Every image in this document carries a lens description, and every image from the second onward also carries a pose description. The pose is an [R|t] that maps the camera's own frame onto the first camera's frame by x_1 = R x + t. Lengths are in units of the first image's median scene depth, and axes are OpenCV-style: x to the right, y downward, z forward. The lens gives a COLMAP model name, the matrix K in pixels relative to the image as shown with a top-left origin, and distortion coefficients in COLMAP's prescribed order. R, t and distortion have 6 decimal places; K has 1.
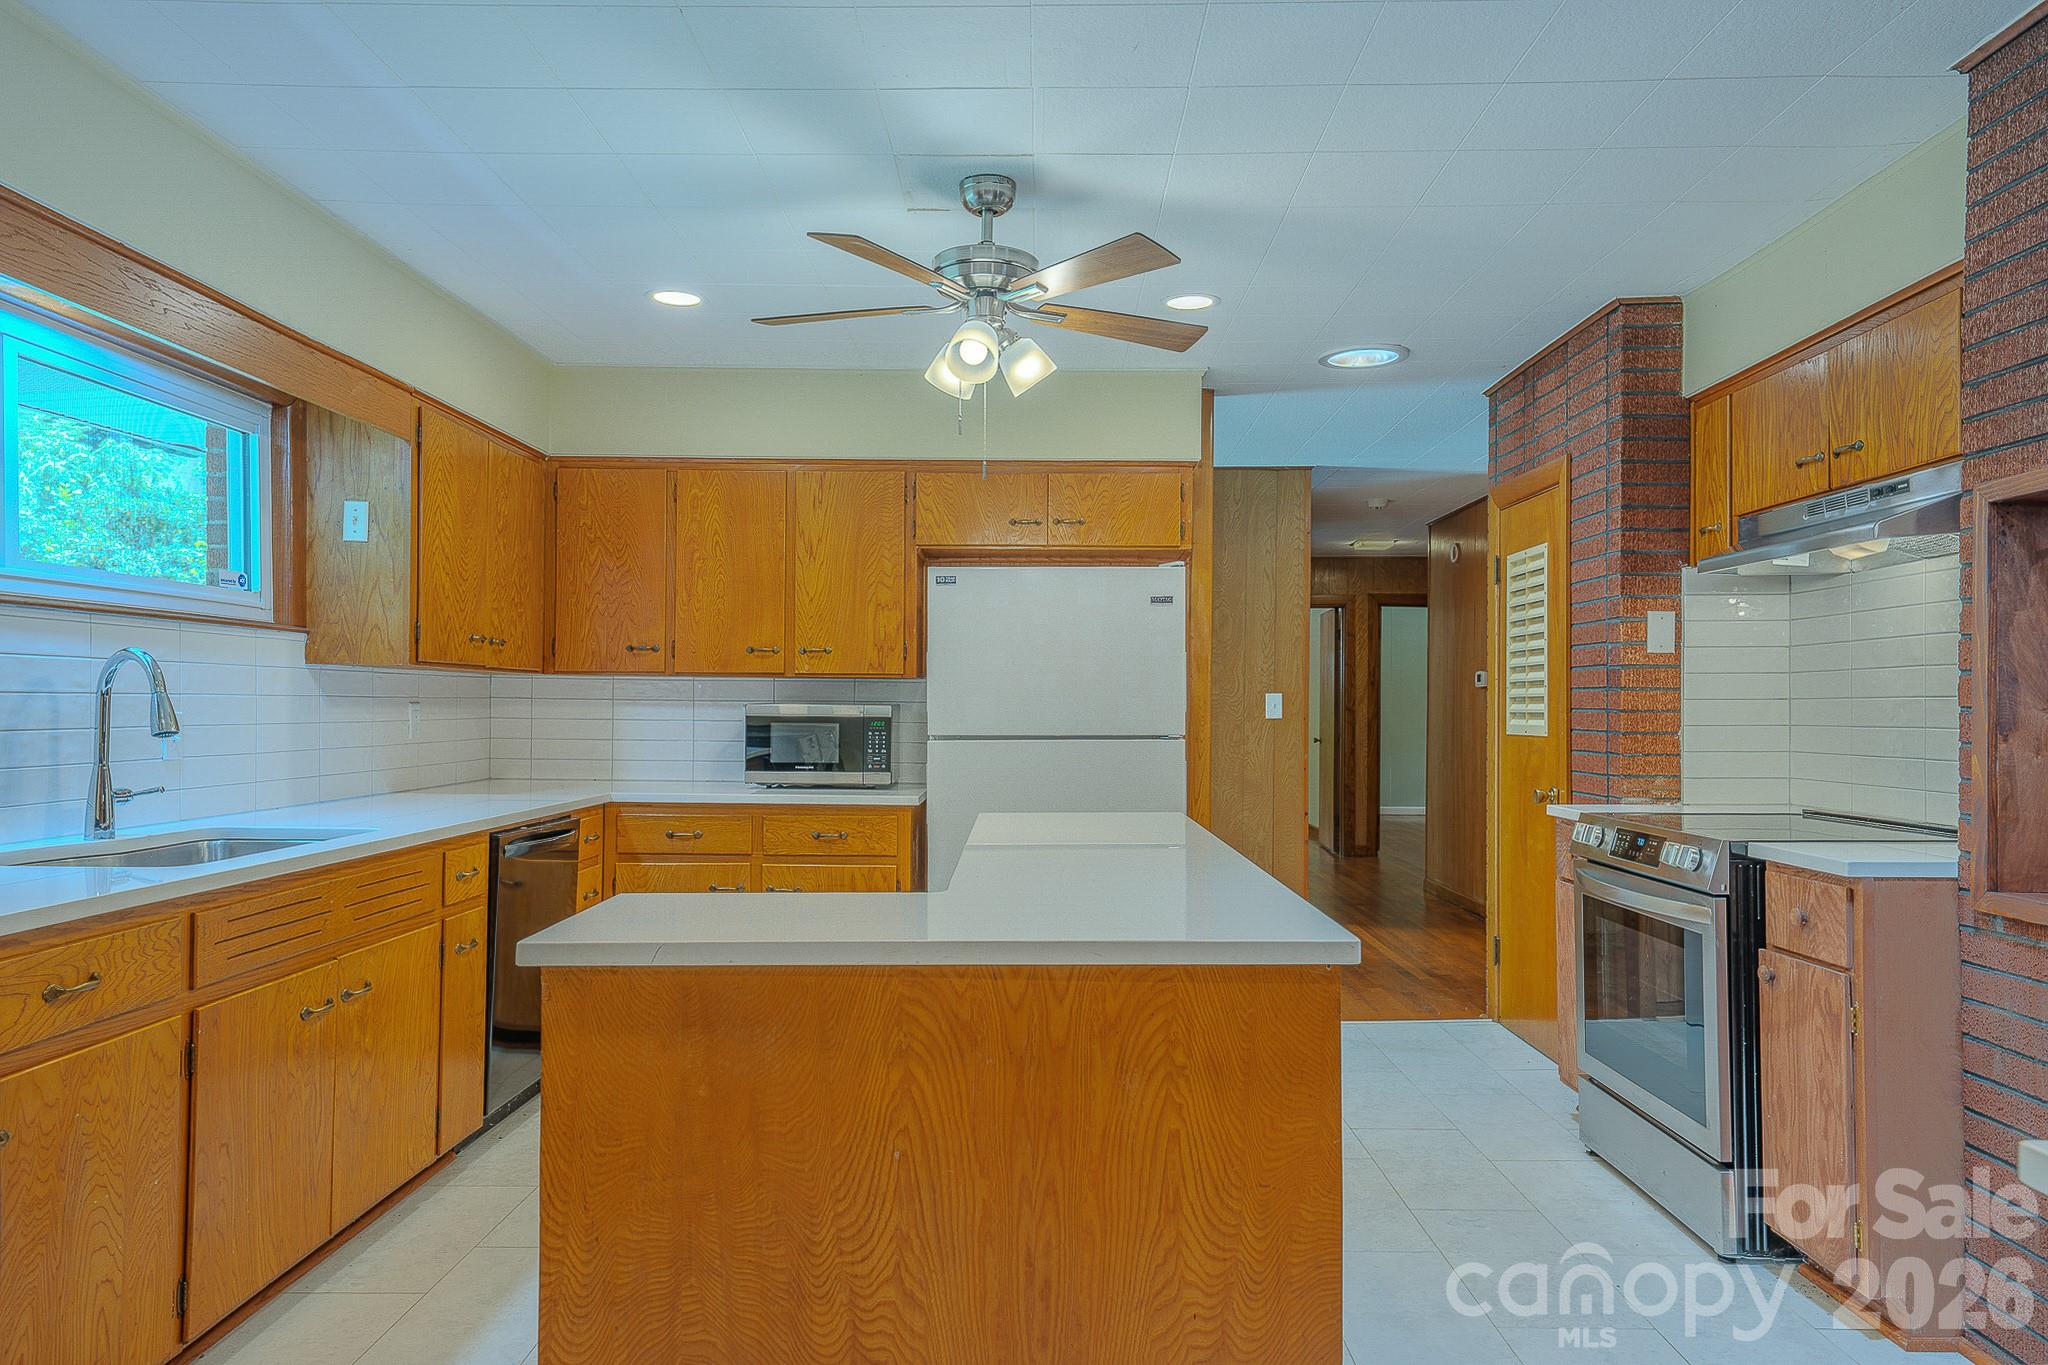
lens RADIAL K [[1346.3, 0, 1024.0], [0, 1346.3, 682.5], [0, 0, 1]] dist [0.036217, 0.001600]
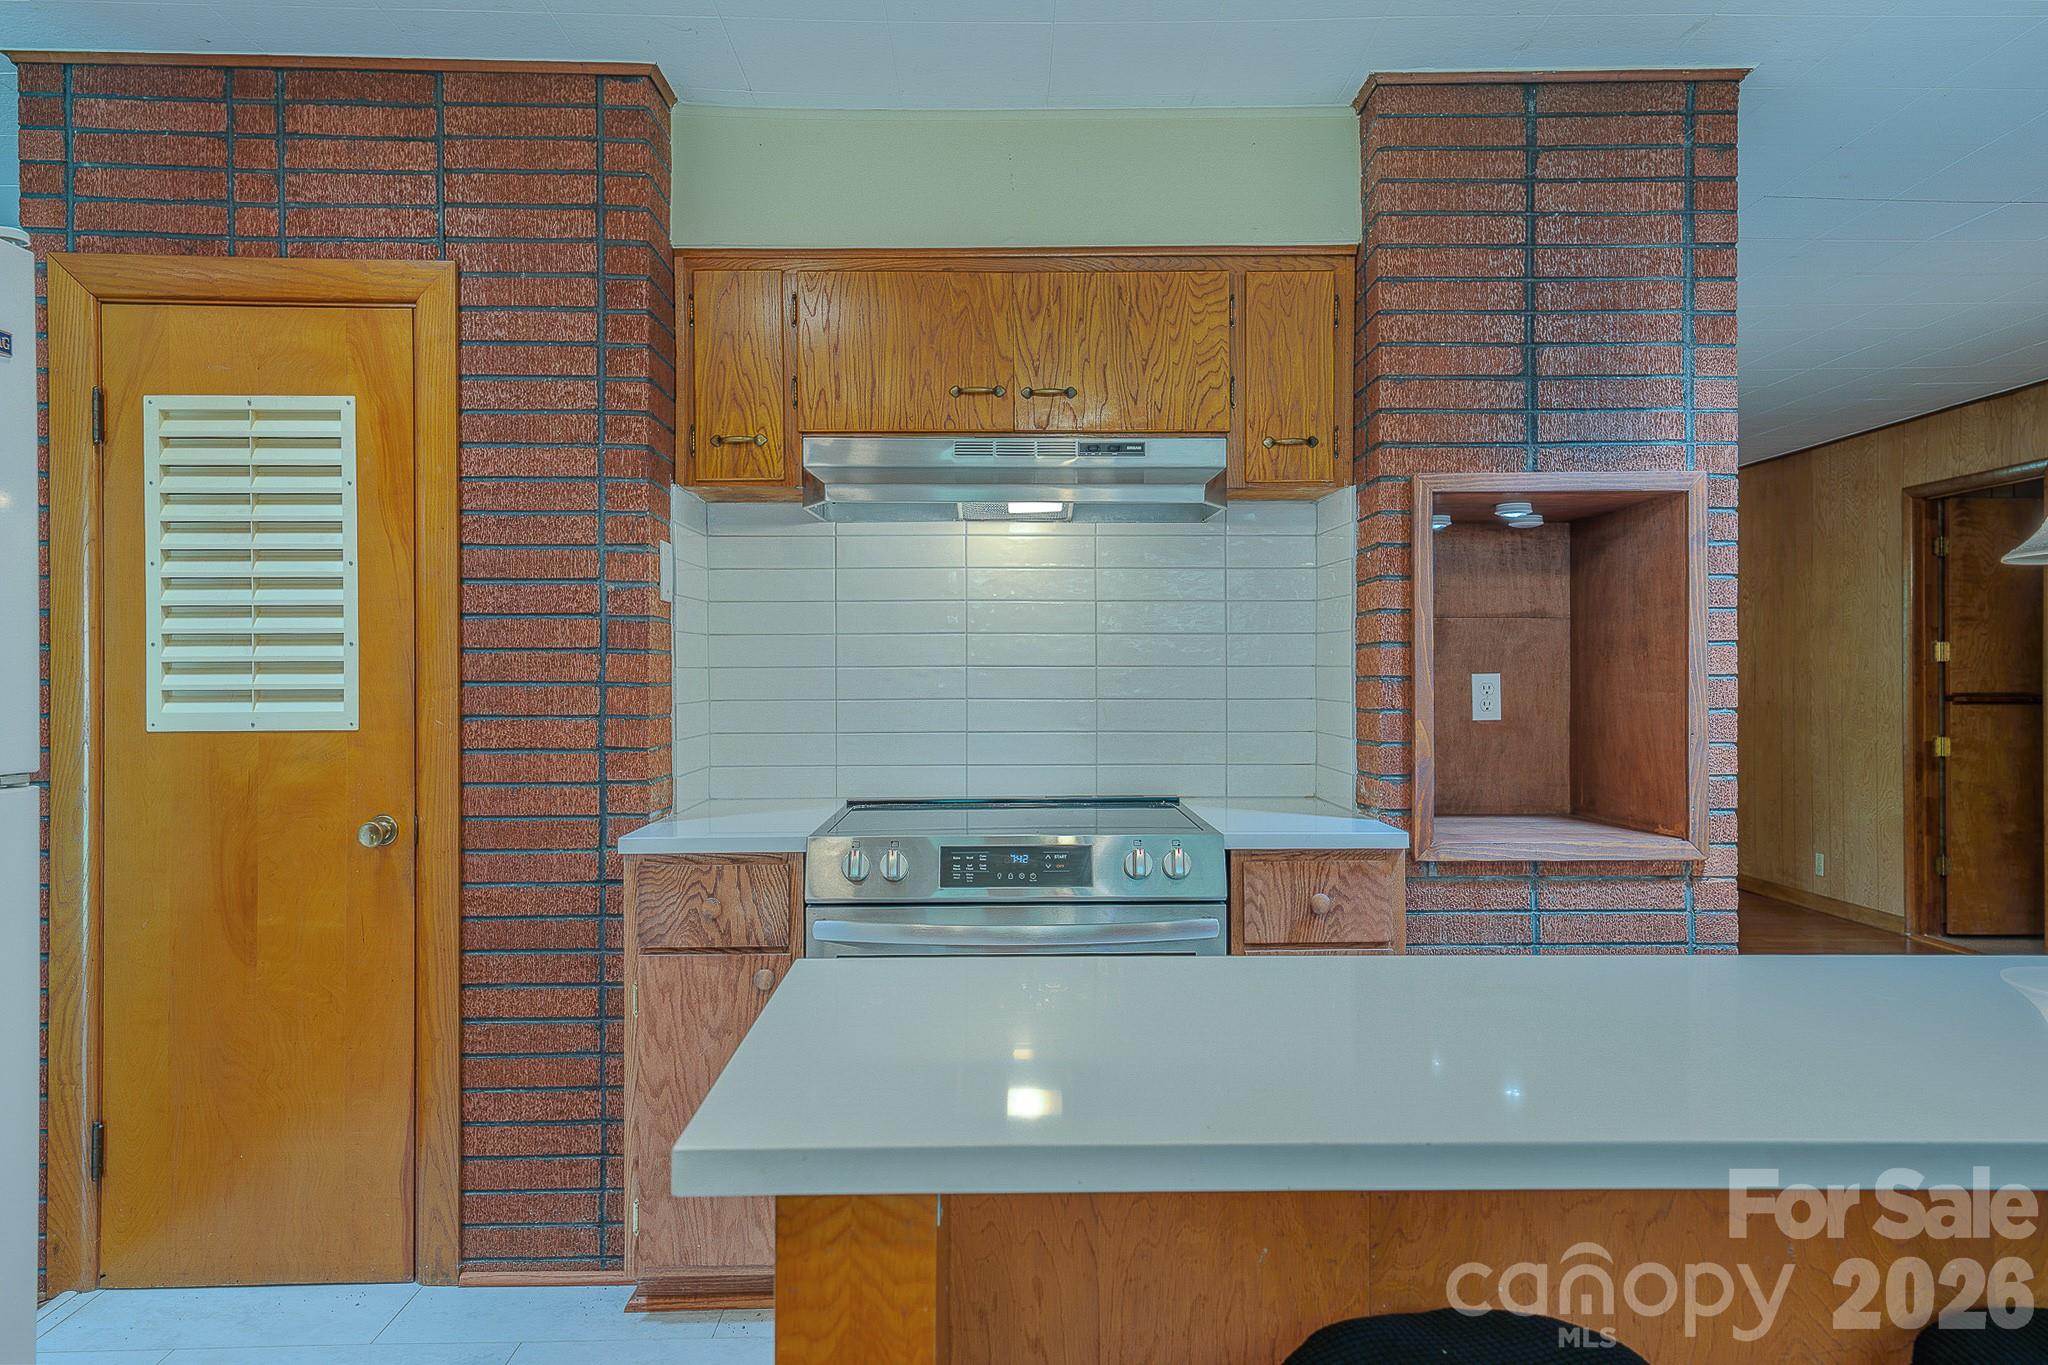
lens RADIAL K [[1329.9, 0, 1030.4], [0, 1329.9, 668.5], [0, 0, 1]] dist [0.030677, -0.001222]
pose [[-0.035376, 0.000259, 0.999374, -0.219949], [-0.014502, 0.999895, -0.000772, 0.010392], [-0.999269, -0.014521, -0.035368, 0.821260]]
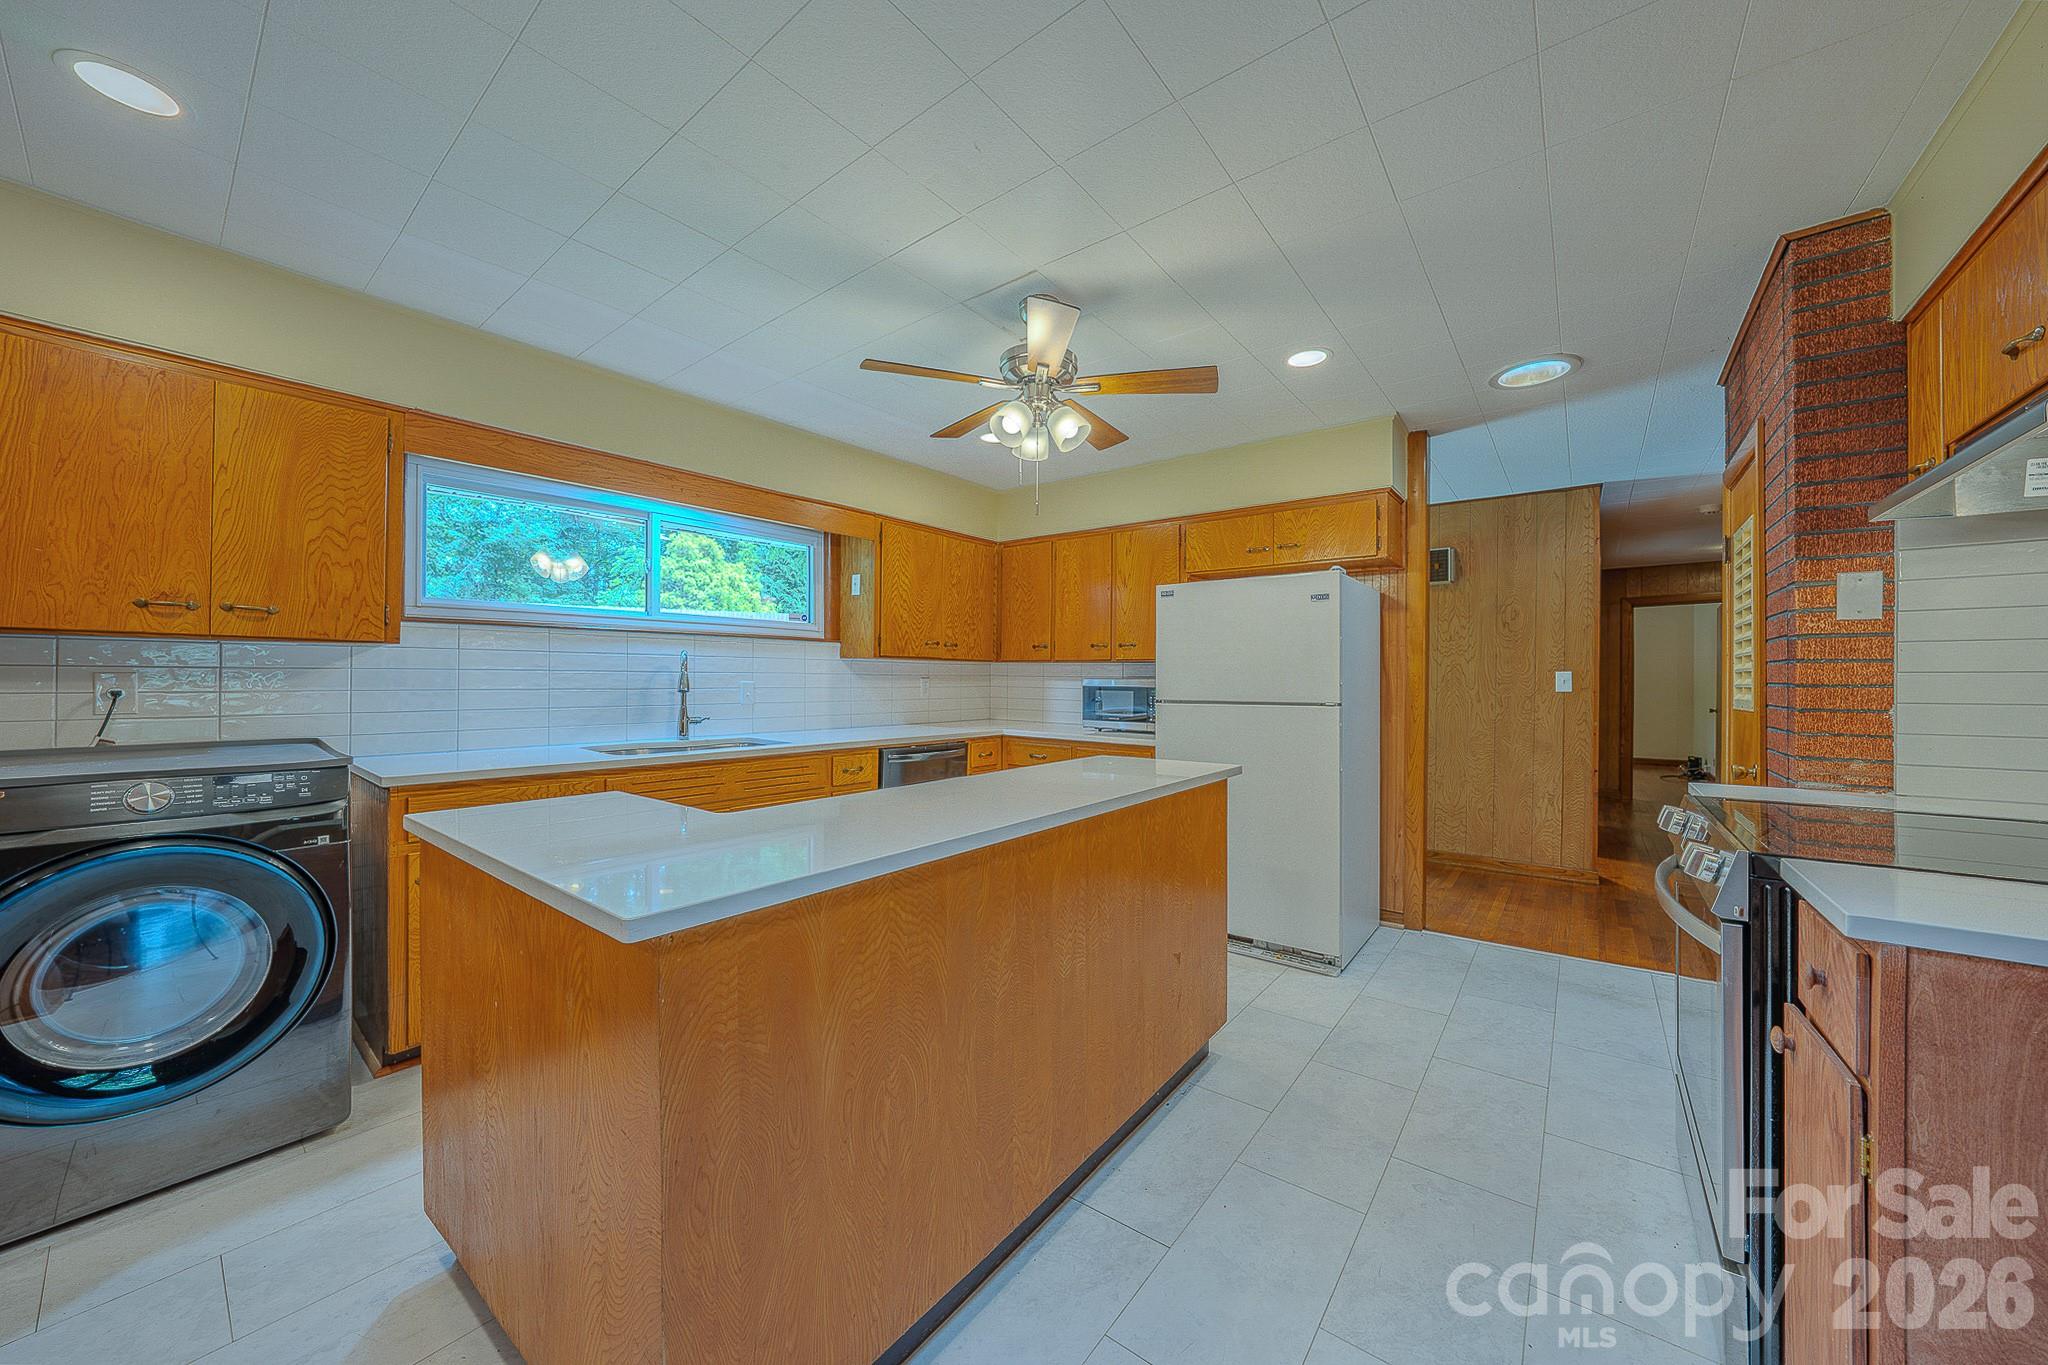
lens RADIAL K [[717.4, 0, 1023.7], [0, 717.4, 672.2], [0, 0, 1]] dist [-0.028950, 0.006742]
pose [[0.794051, -0.005557, -0.607826, 0.313883], [0.007739, 0.999970, 0.000967, 0.007563], [0.607802, -0.005472, 0.794070, 0.314045]]
